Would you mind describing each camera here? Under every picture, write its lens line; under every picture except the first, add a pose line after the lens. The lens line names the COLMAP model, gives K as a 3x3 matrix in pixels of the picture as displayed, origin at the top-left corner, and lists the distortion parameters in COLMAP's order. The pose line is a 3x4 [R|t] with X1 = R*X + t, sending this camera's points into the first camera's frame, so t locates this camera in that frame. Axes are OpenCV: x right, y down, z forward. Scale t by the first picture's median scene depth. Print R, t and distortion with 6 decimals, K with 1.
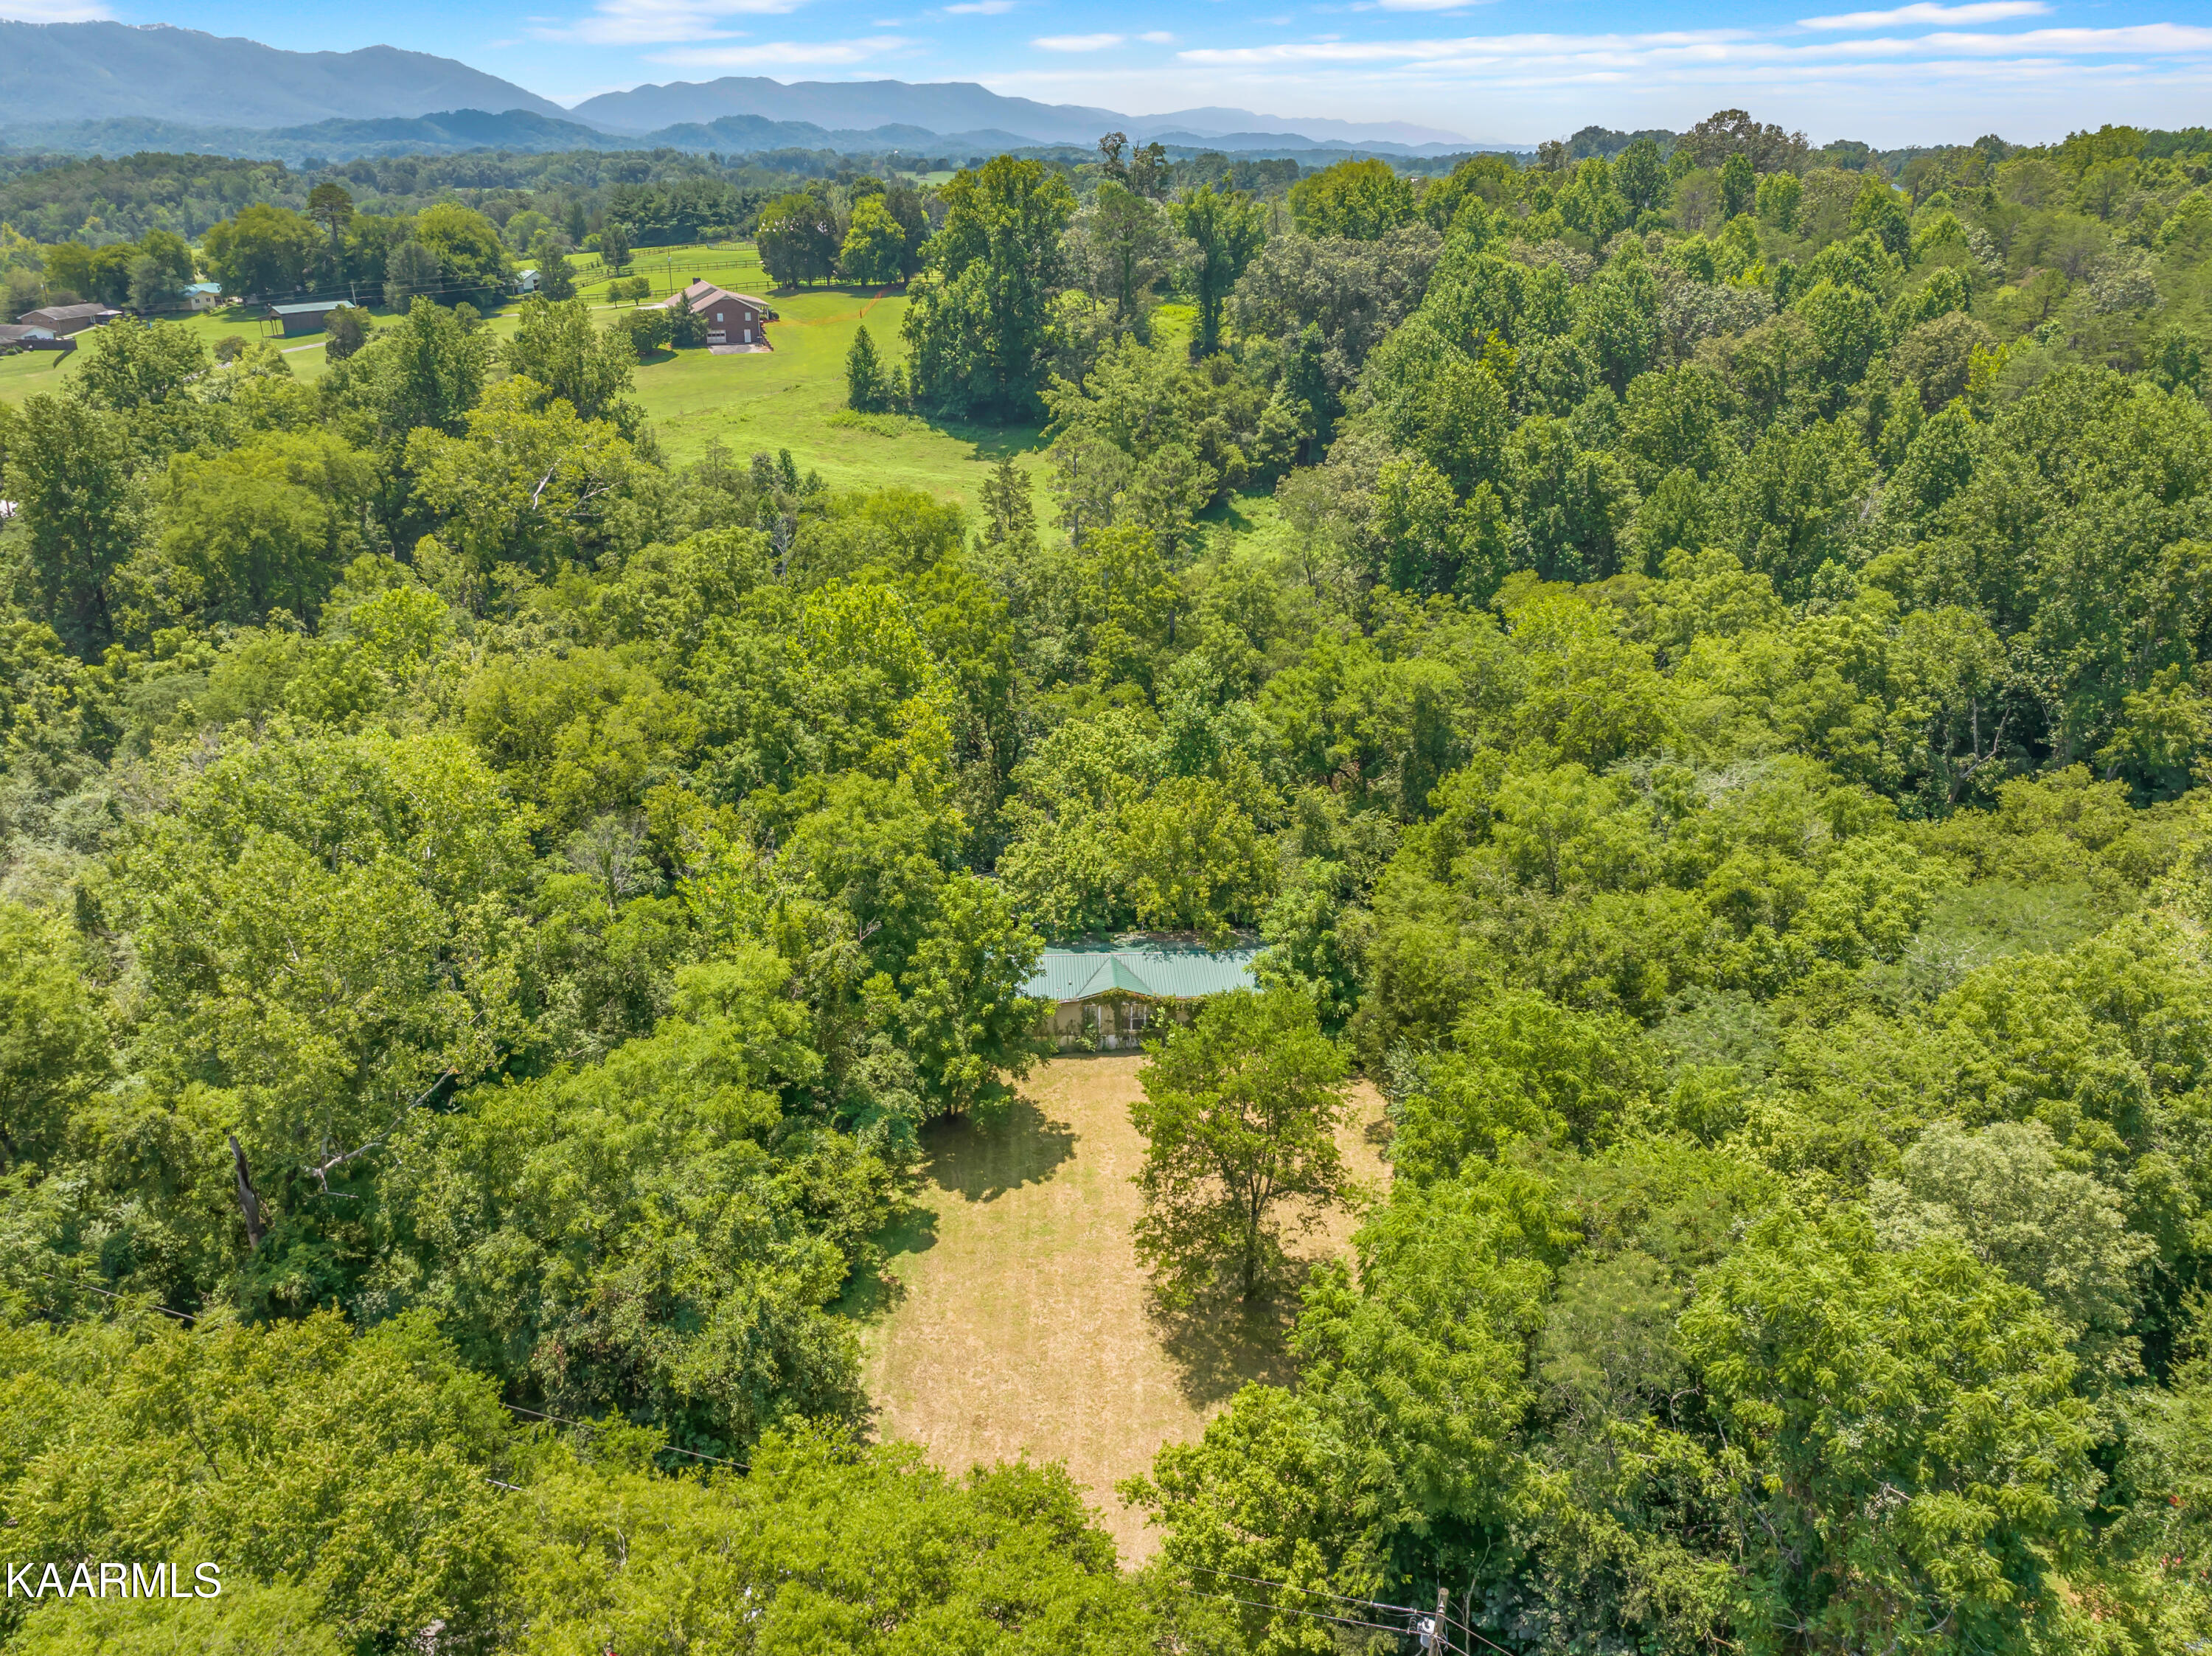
lens RADIAL K [[1557.9, 0, 1106.0], [0, 1557.9, 828.0], [0, 0, 1]] dist [-0.066872, 0.028065]
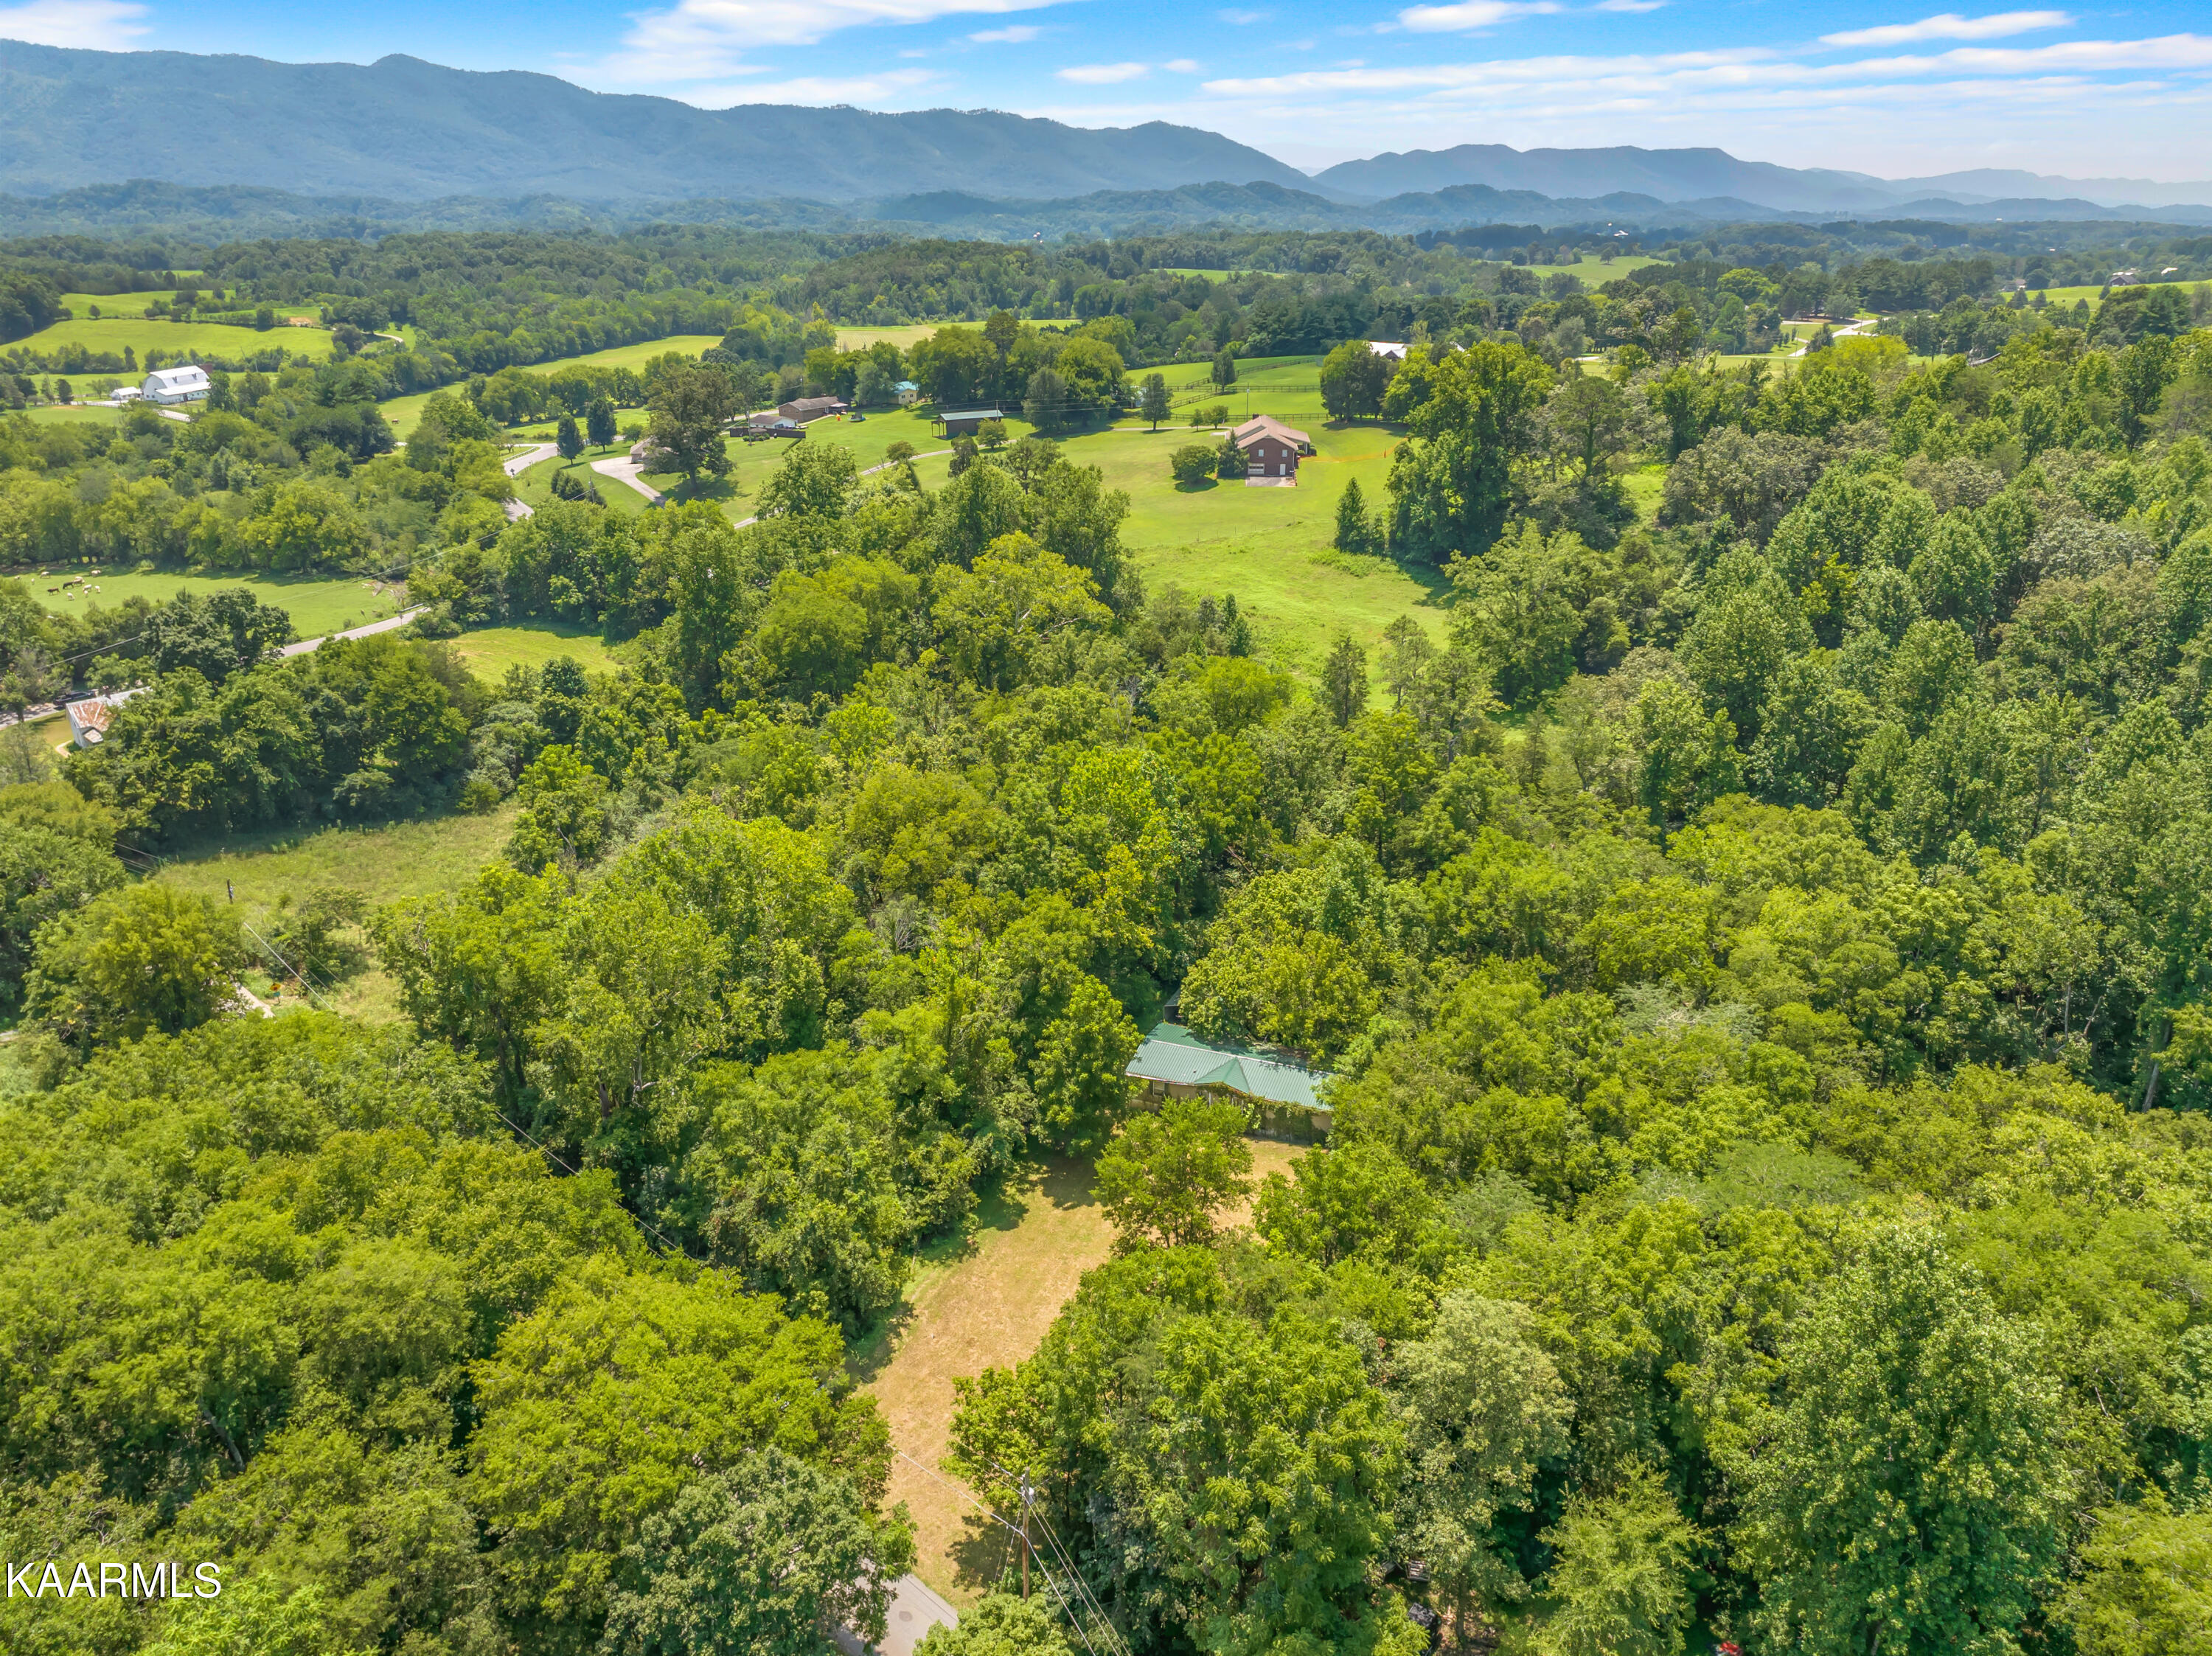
lens RADIAL K [[1517.2, 0, 1106.0], [0, 1517.2, 828.0], [0, 0, 1]] dist [-0.042123, -0.008800]
pose [[0.906127, 0.145368, -0.397242, 0.167252], [-0.156094, 0.987727, 0.005394, -0.043624], [0.393151, 0.057120, 0.917698, -0.102928]]
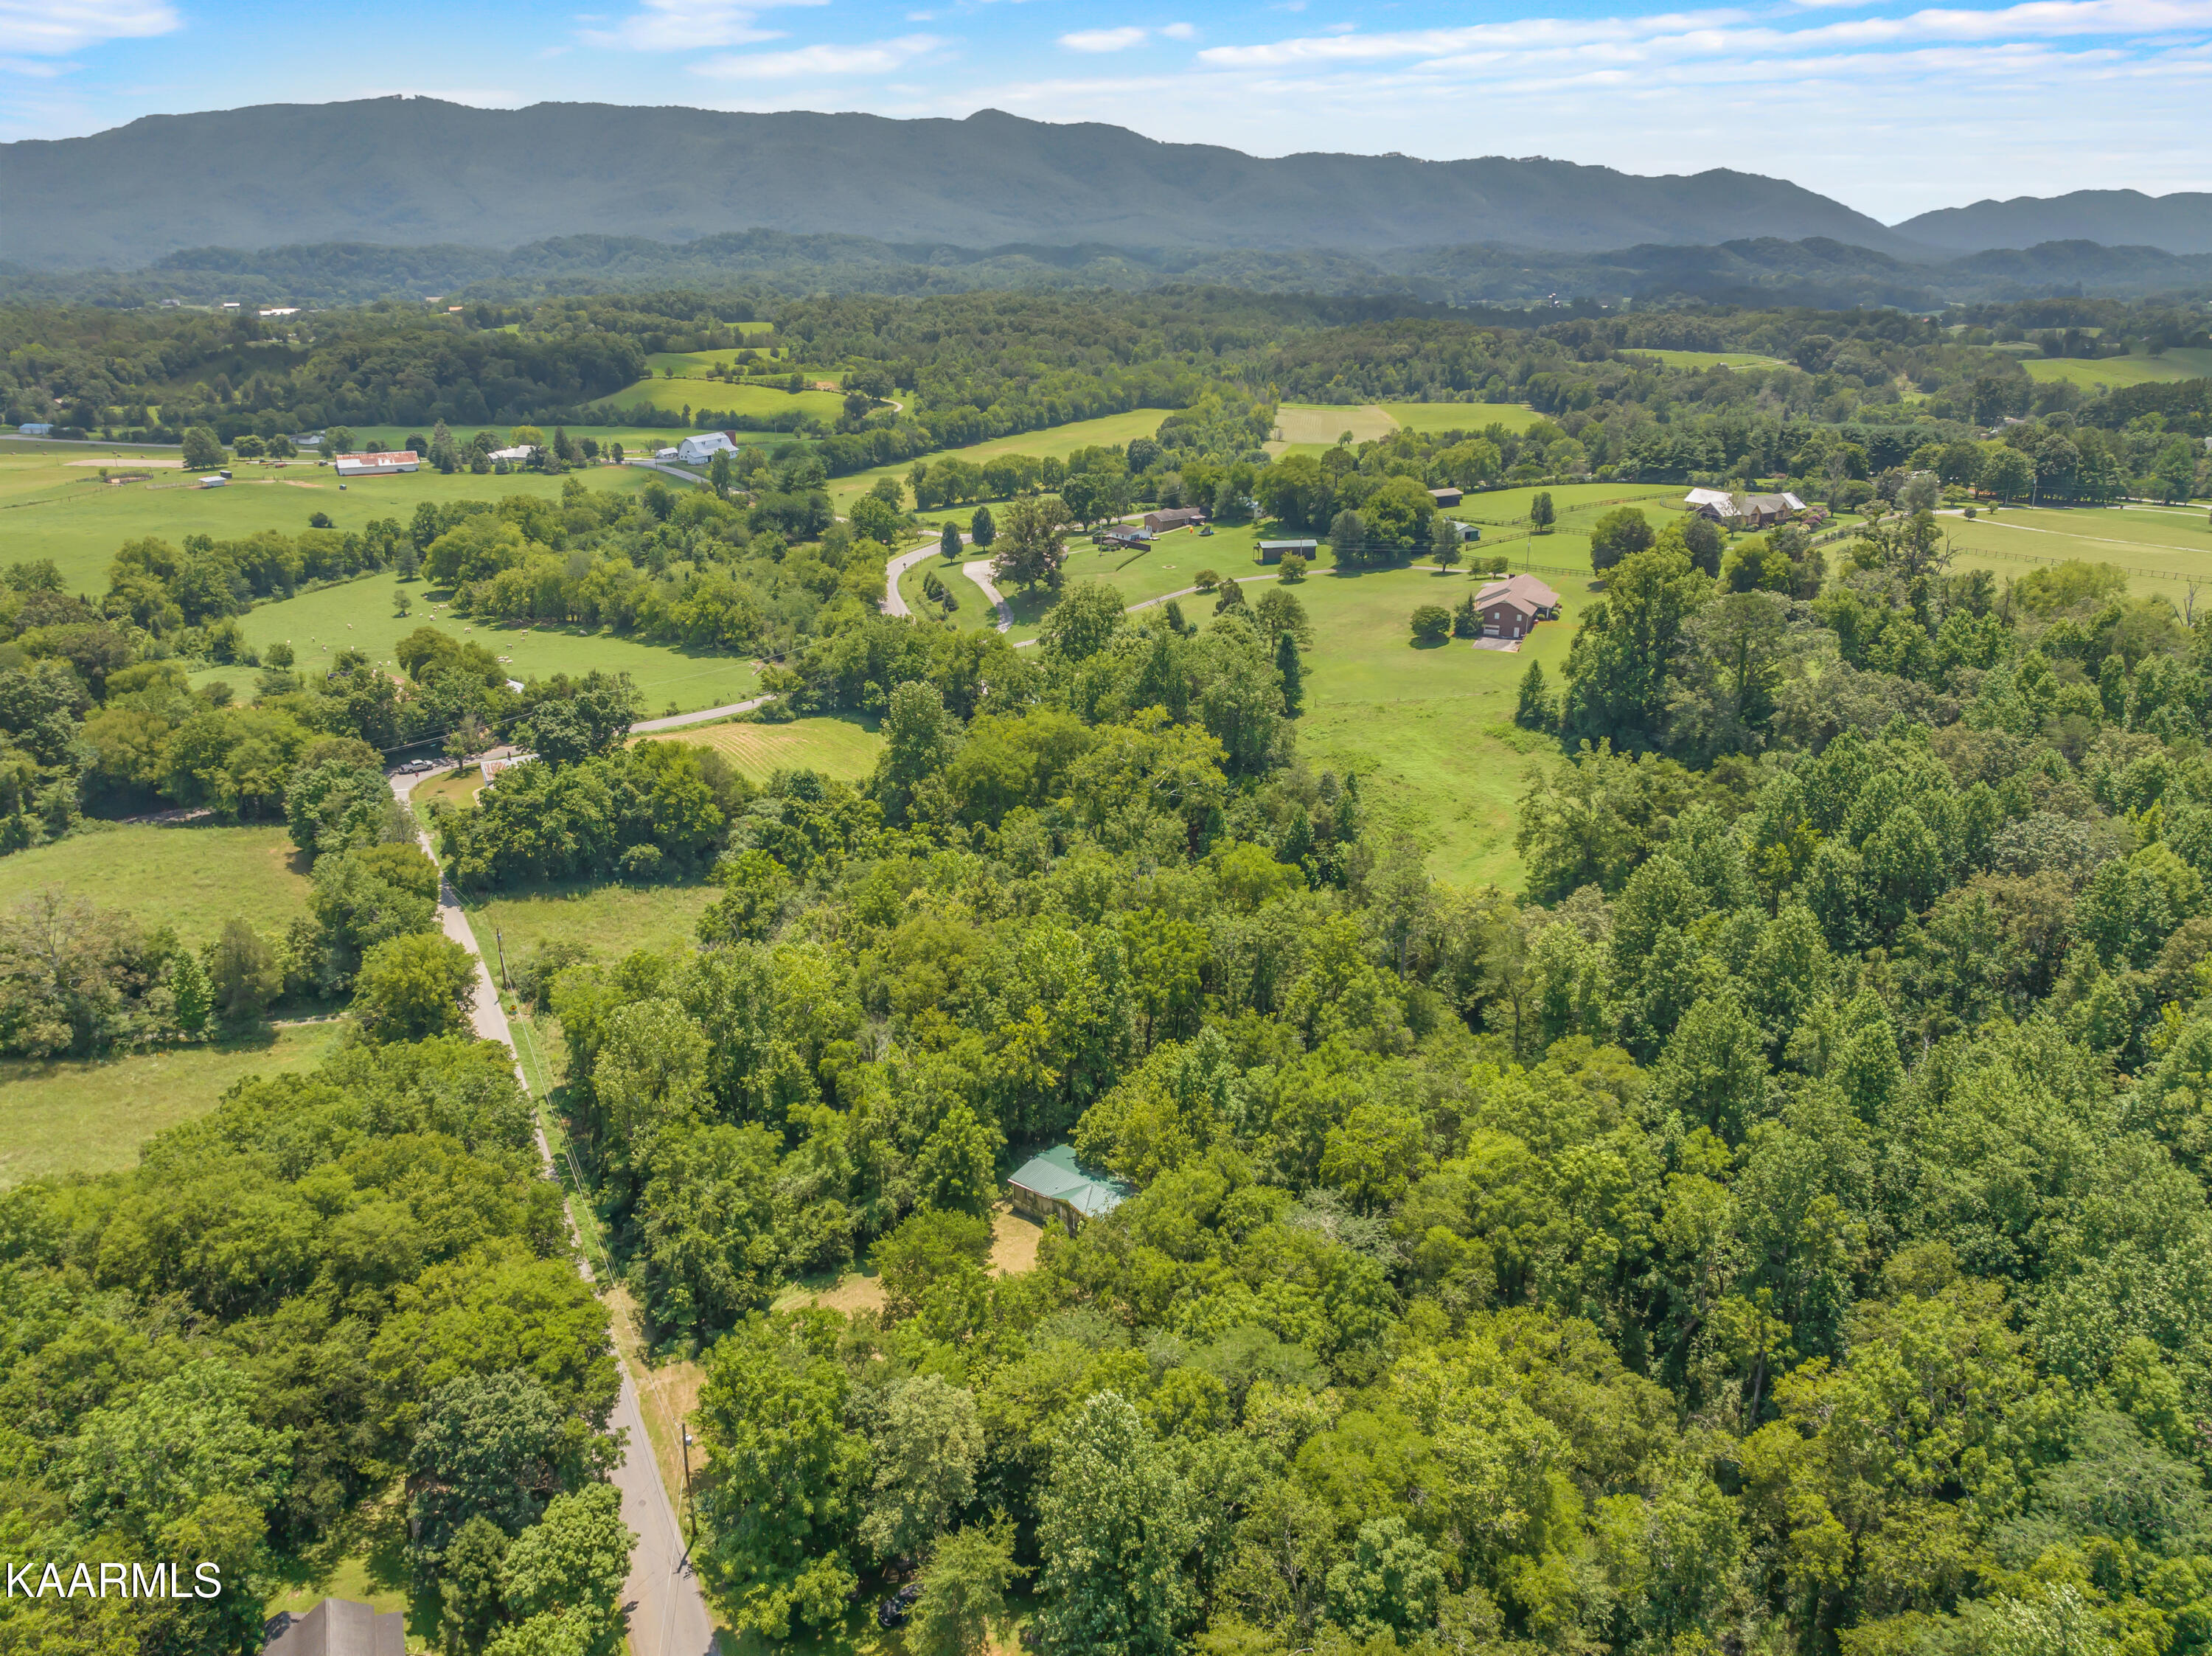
lens RADIAL K [[1517.2, 0, 1106.0], [0, 1517.2, 828.0], [0, 0, 1]] dist [-0.042123, -0.008800]
pose [[0.715846, 0.233146, -0.658186, 0.440866], [-0.268228, 0.962105, 0.049076, -0.164954], [0.644685, 0.141413, 0.751255, -0.127509]]
